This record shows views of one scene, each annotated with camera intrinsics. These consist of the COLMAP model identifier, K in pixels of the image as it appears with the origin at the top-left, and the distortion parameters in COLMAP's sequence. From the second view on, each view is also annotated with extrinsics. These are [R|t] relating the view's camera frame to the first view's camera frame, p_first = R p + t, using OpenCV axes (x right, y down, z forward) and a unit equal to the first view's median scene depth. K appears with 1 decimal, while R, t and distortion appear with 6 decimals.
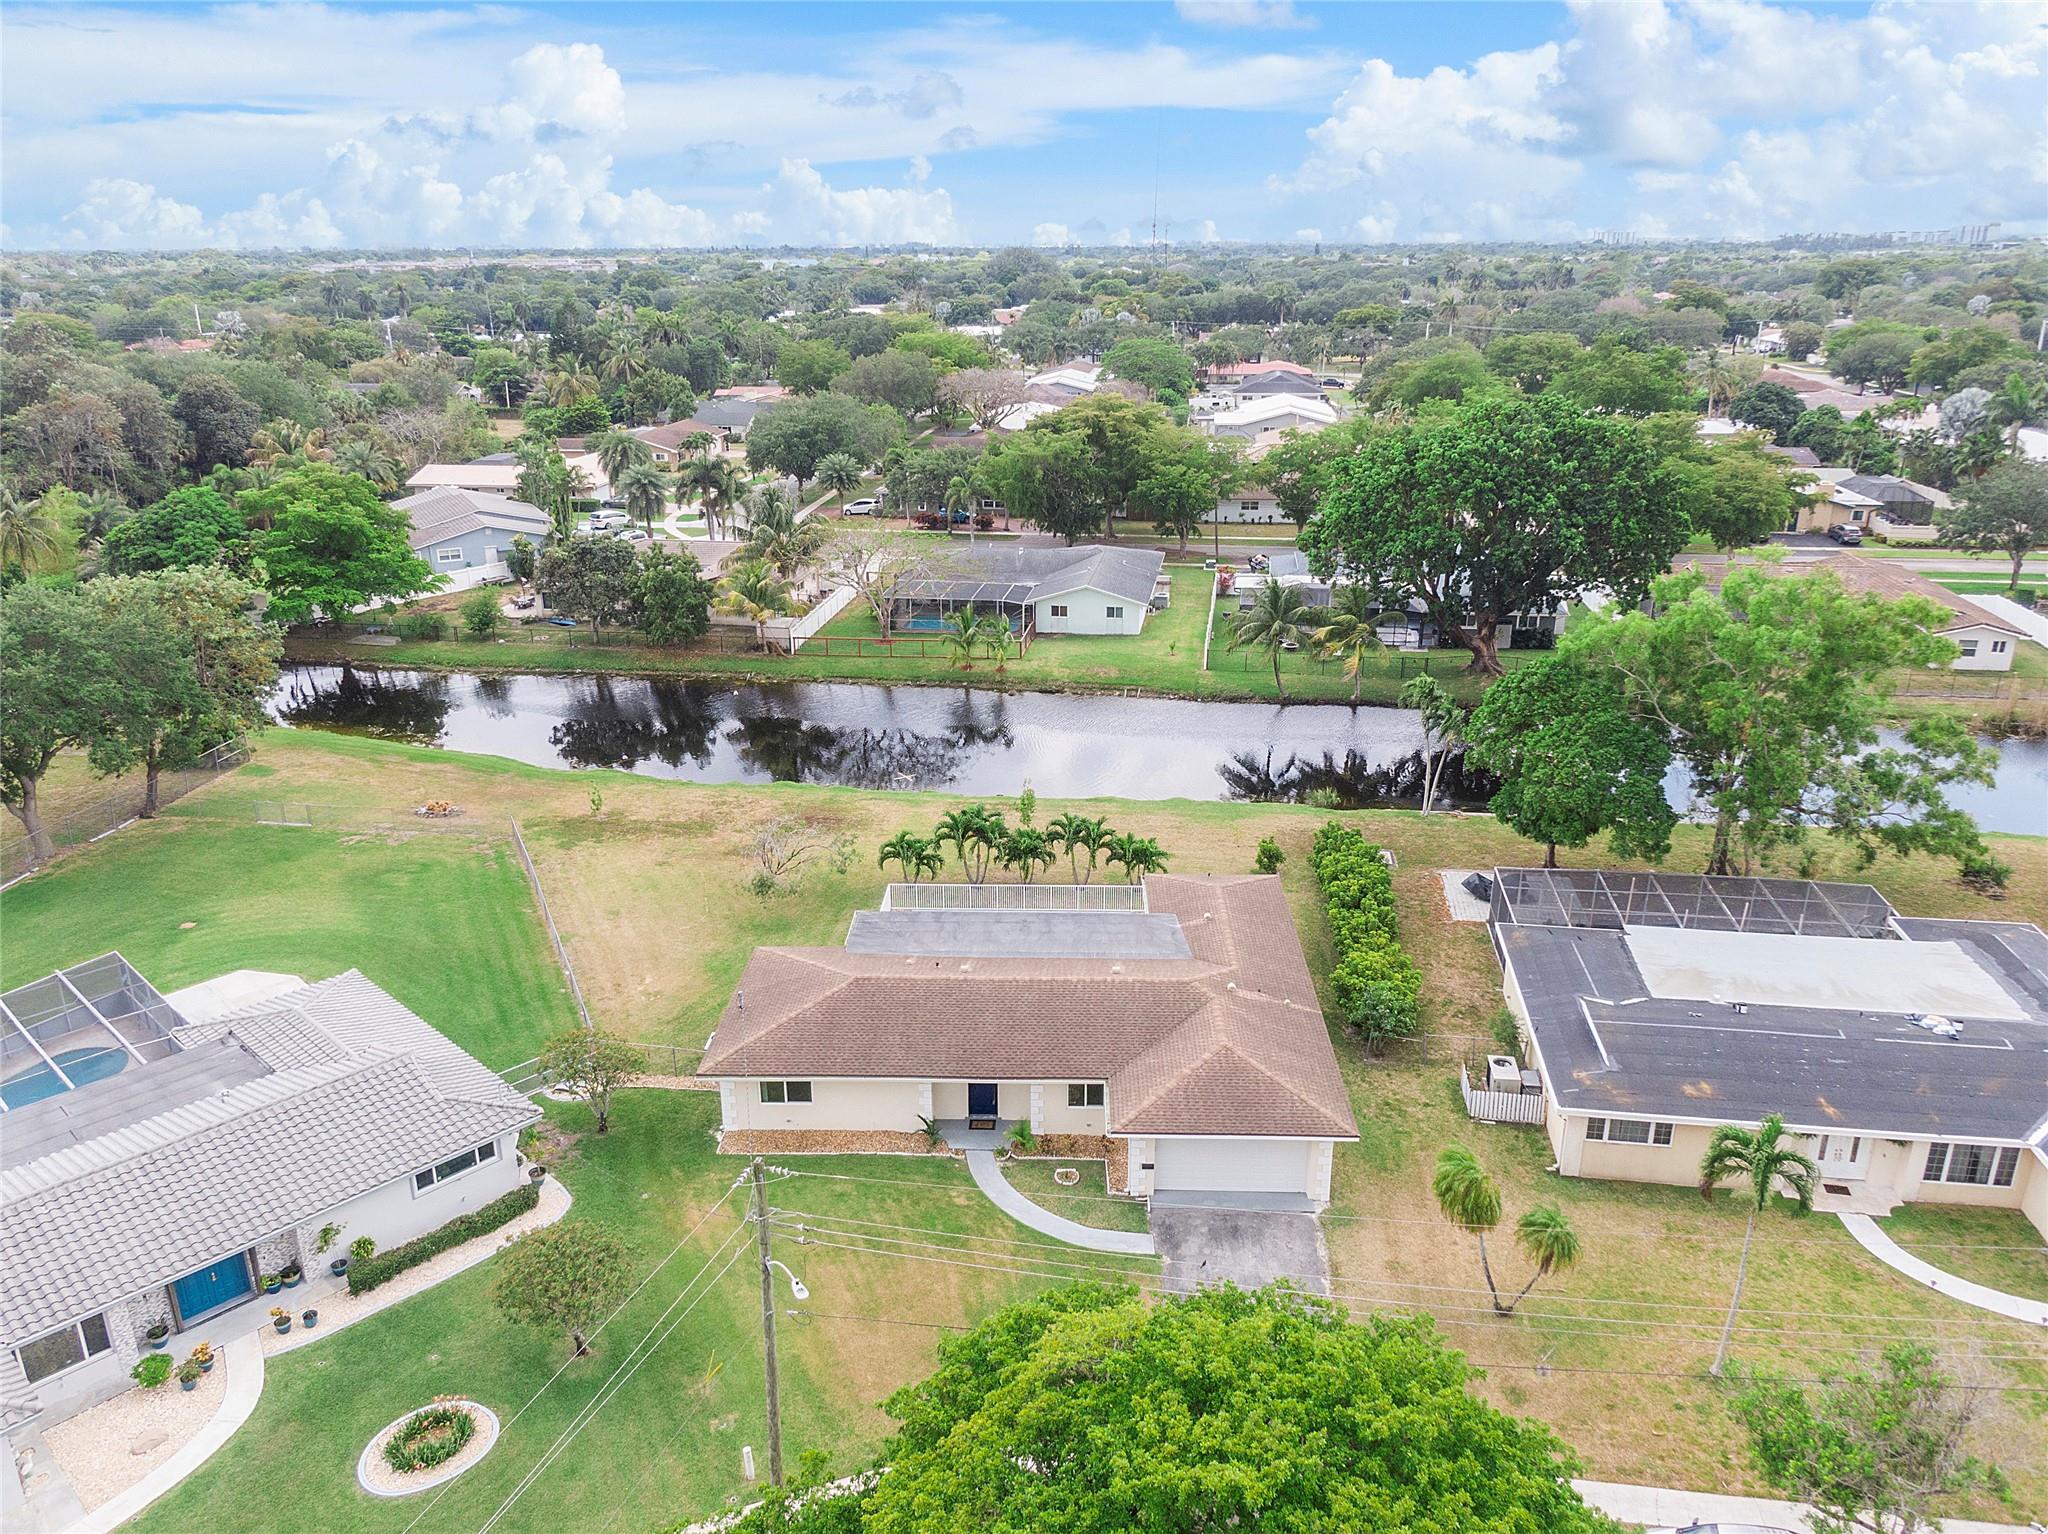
lens RADIAL K [[1469.9, 0, 1024.0], [0, 1469.9, 767.0], [0, 0, 1]] dist [0.044131, -0.075112]
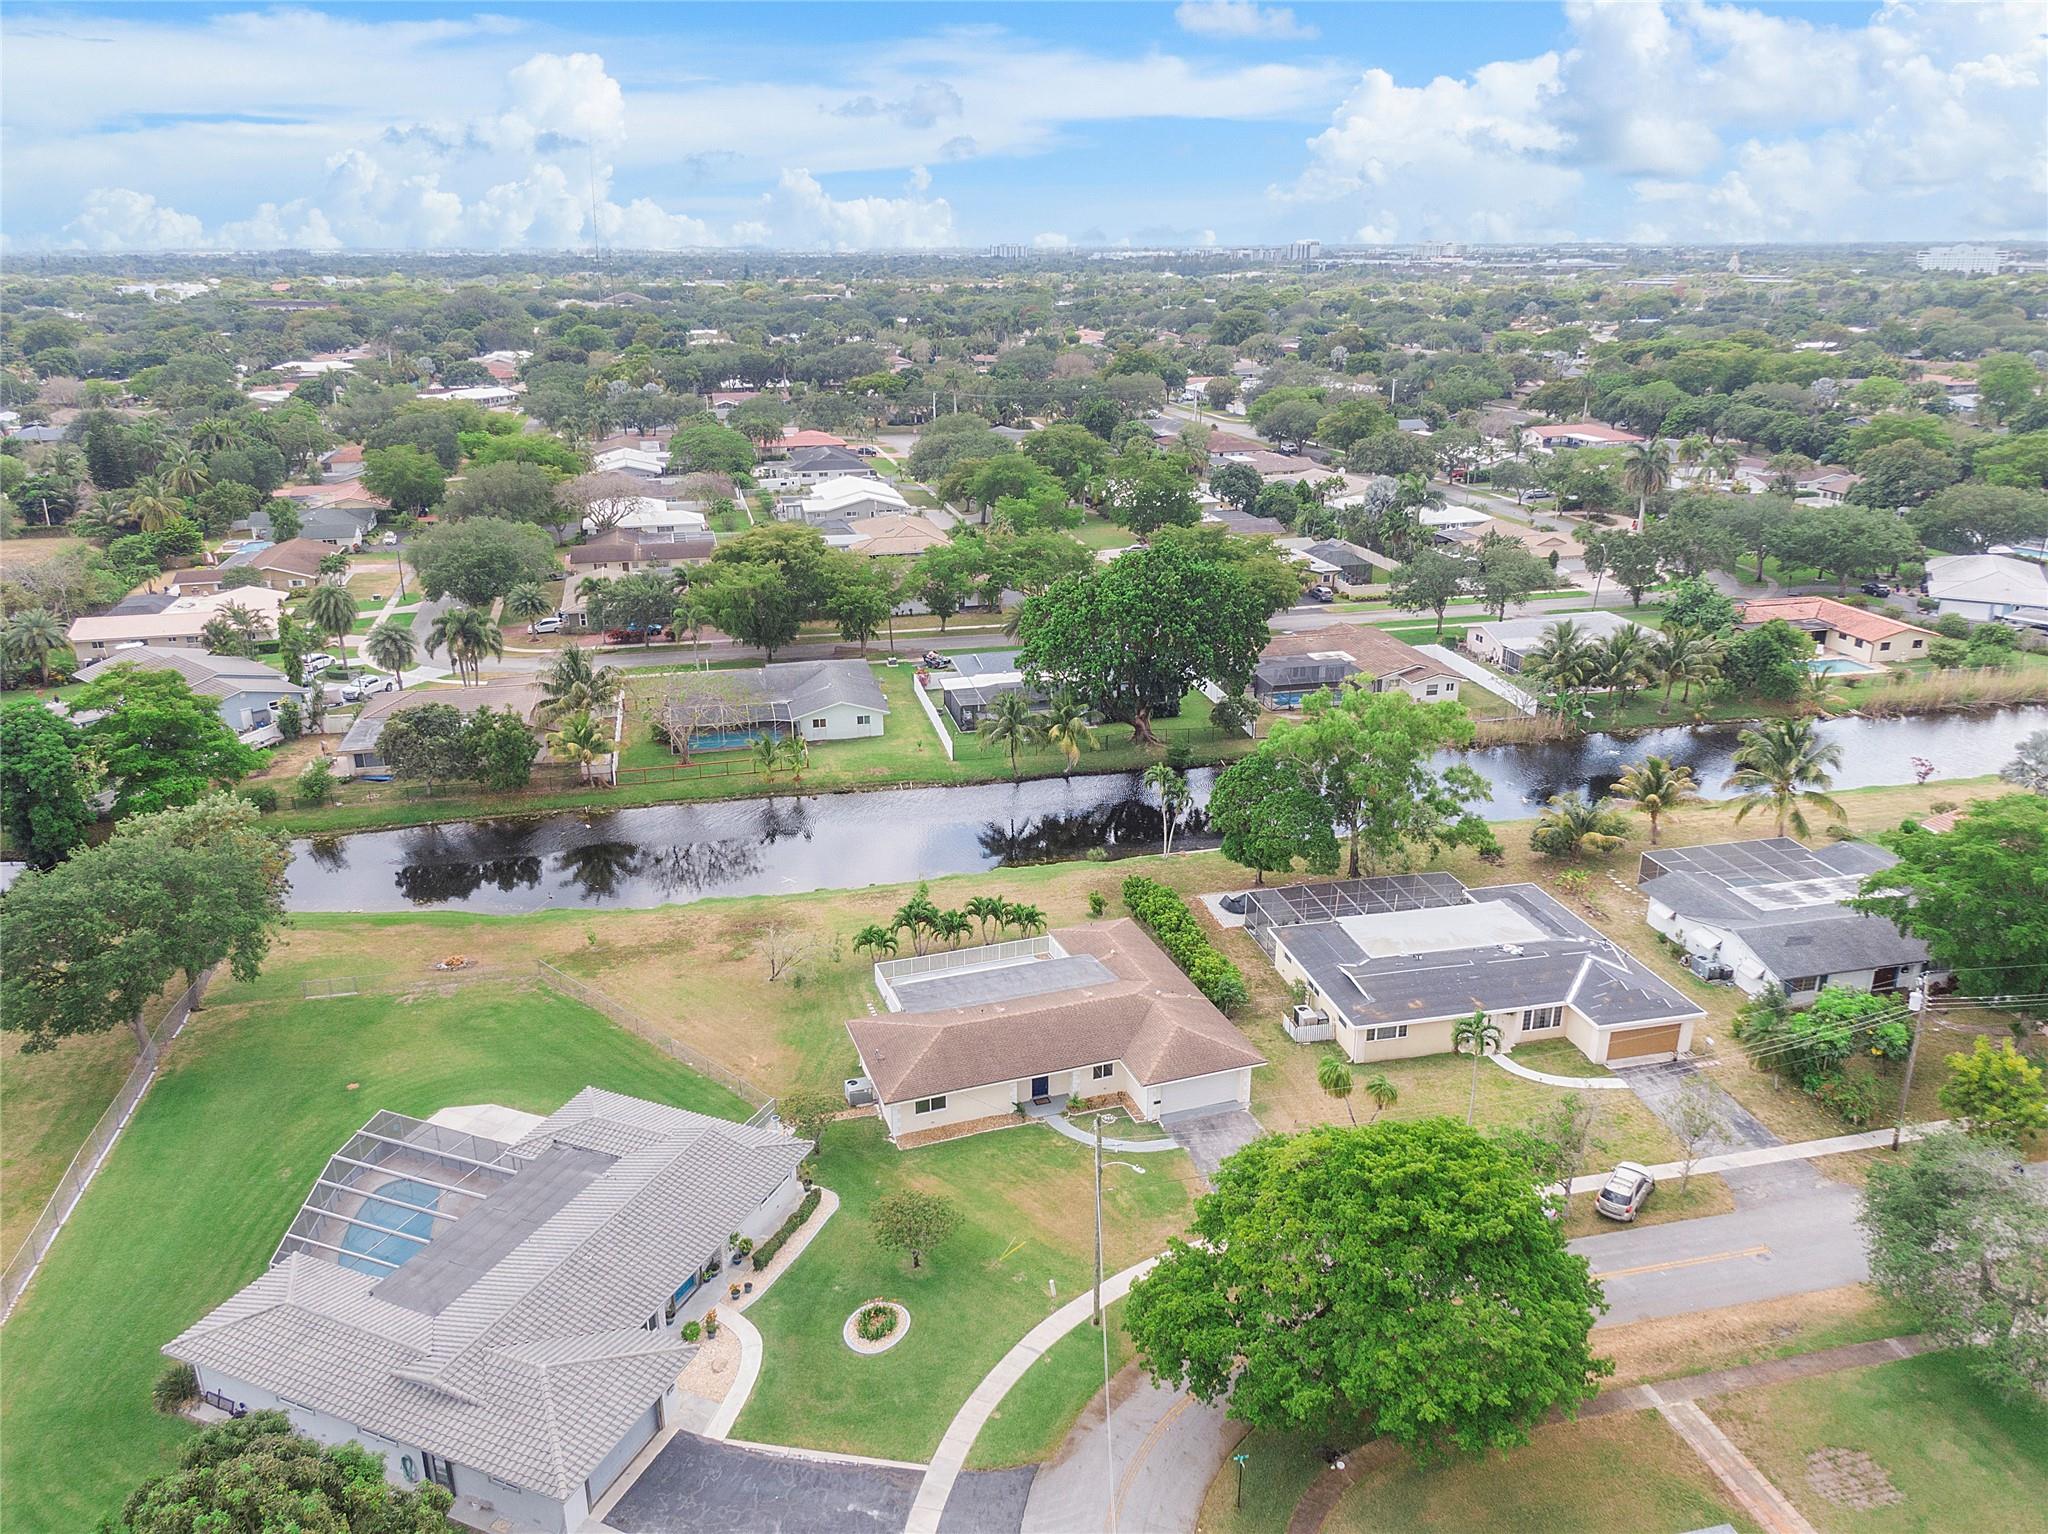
lens RADIAL K [[1470.6, 0, 1024.0], [0, 1470.6, 767.0], [0, 0, 1]] dist [0.063552, -0.099411]
pose [[0.930566, -0.117890, 0.346626, -0.436263], [0.118850, 0.992739, 0.018570, -0.122760], [-0.346298, 0.023916, 0.937820, -0.417555]]
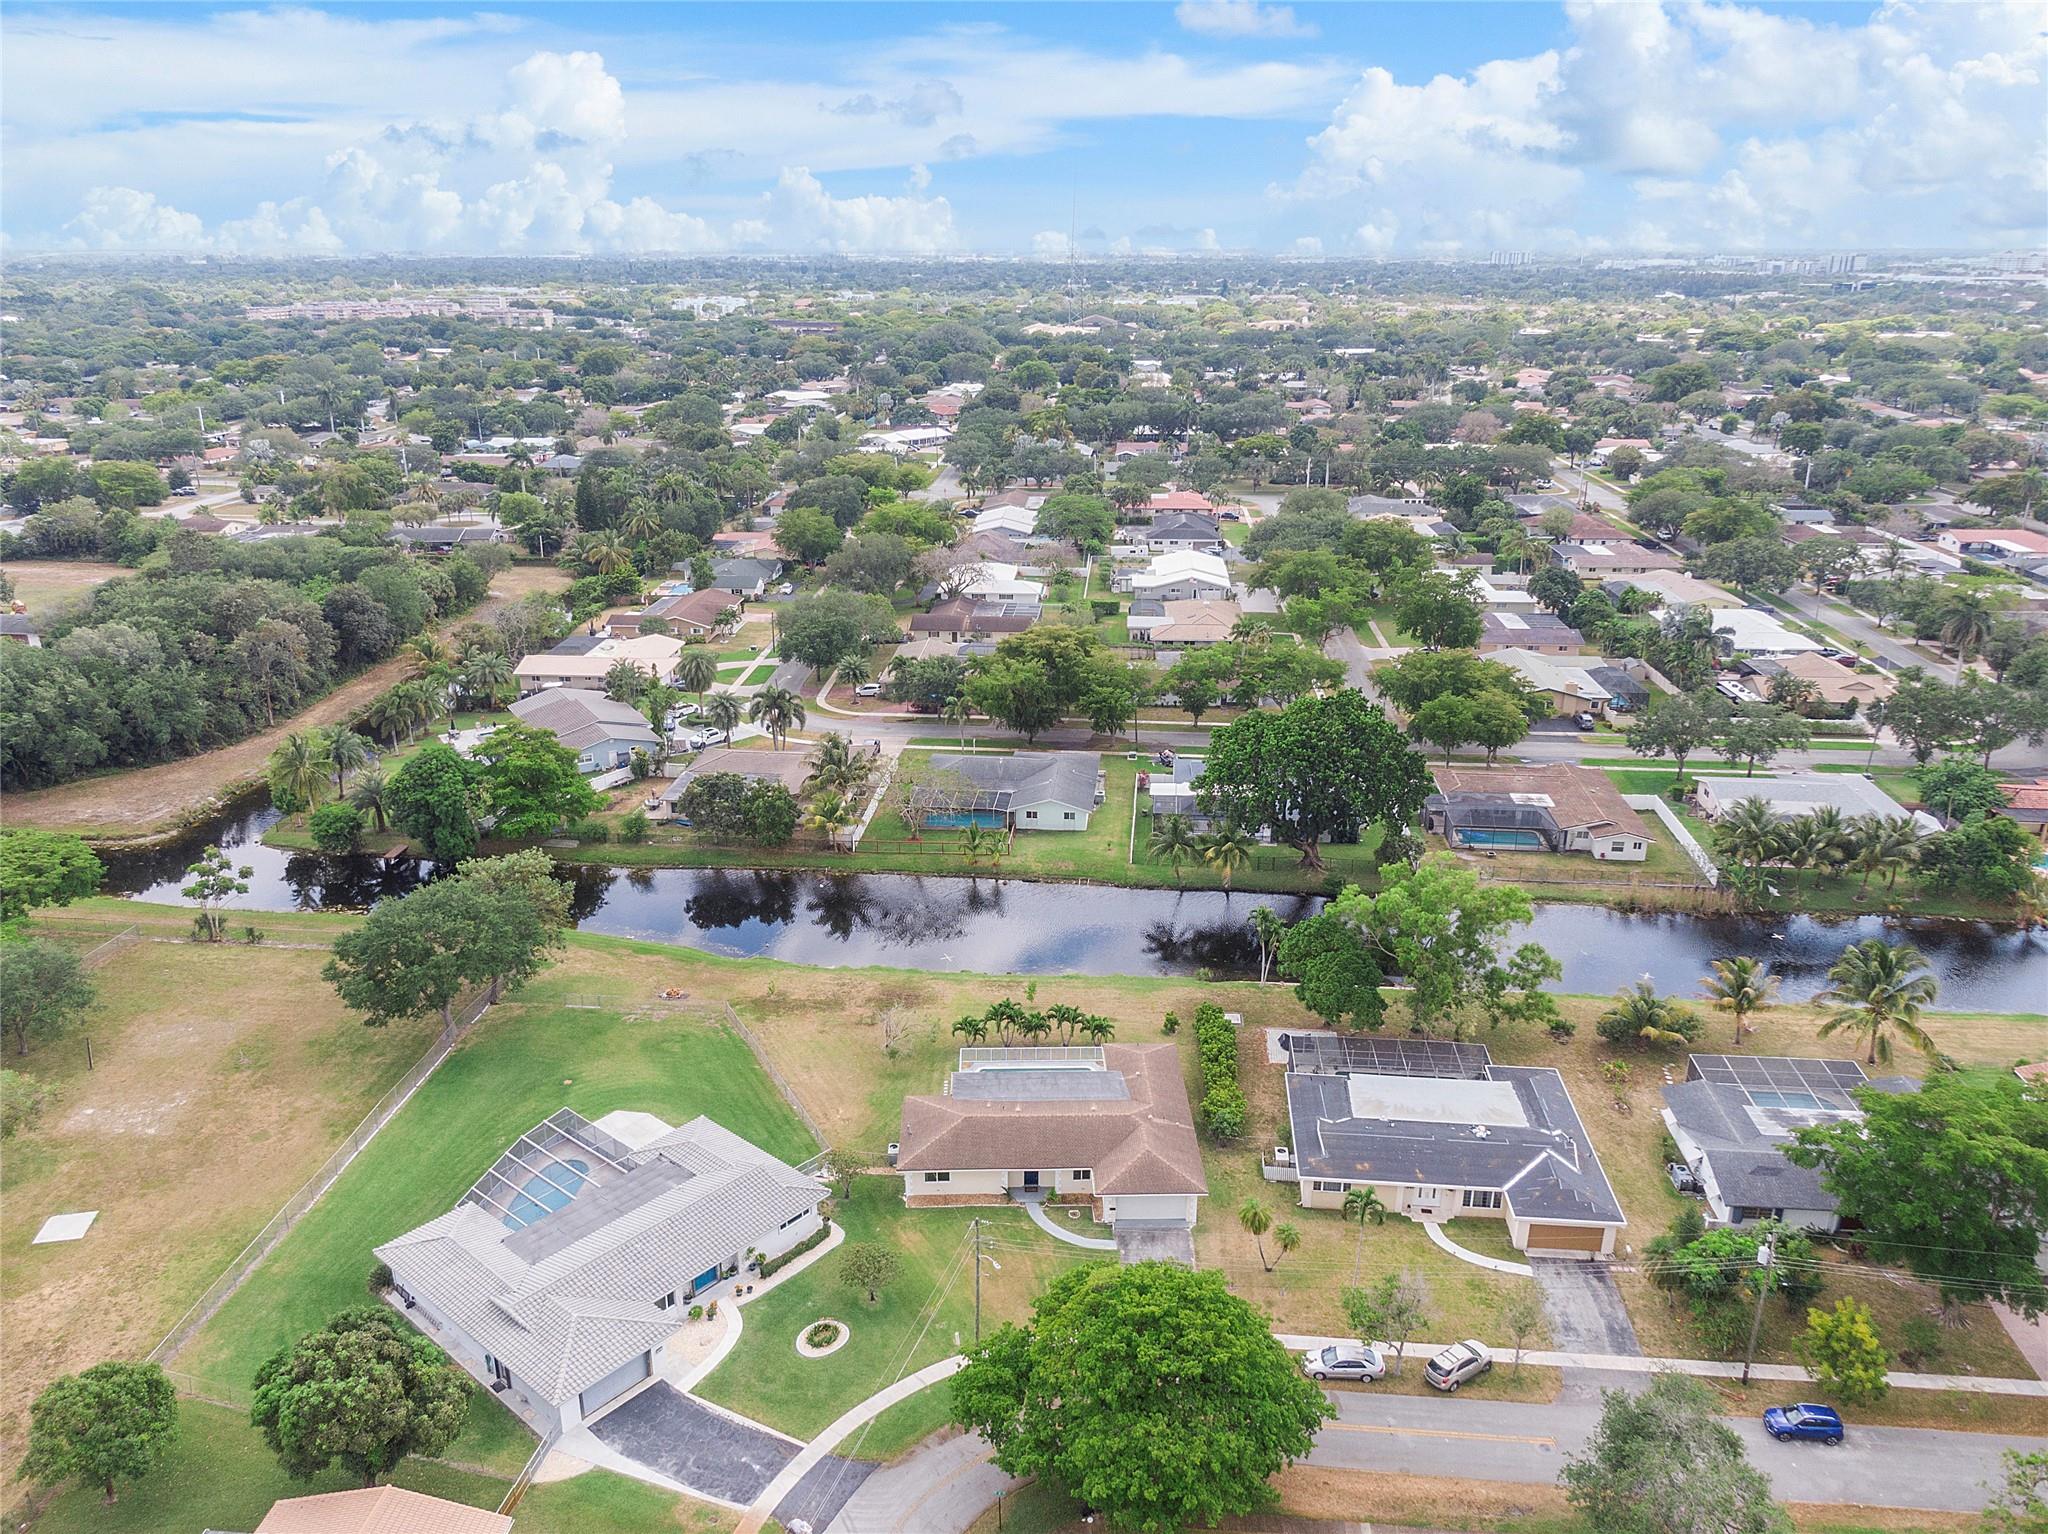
lens RADIAL K [[1470.6, 0, 1024.0], [0, 1470.6, 767.0], [0, 0, 1]] dist [0.063552, -0.099411]
pose [[0.998420, -0.012248, 0.054841, -0.109808], [0.012272, 0.999925, -0.000097, -0.264546], [-0.054836, 0.000769, 0.998495, -0.809324]]
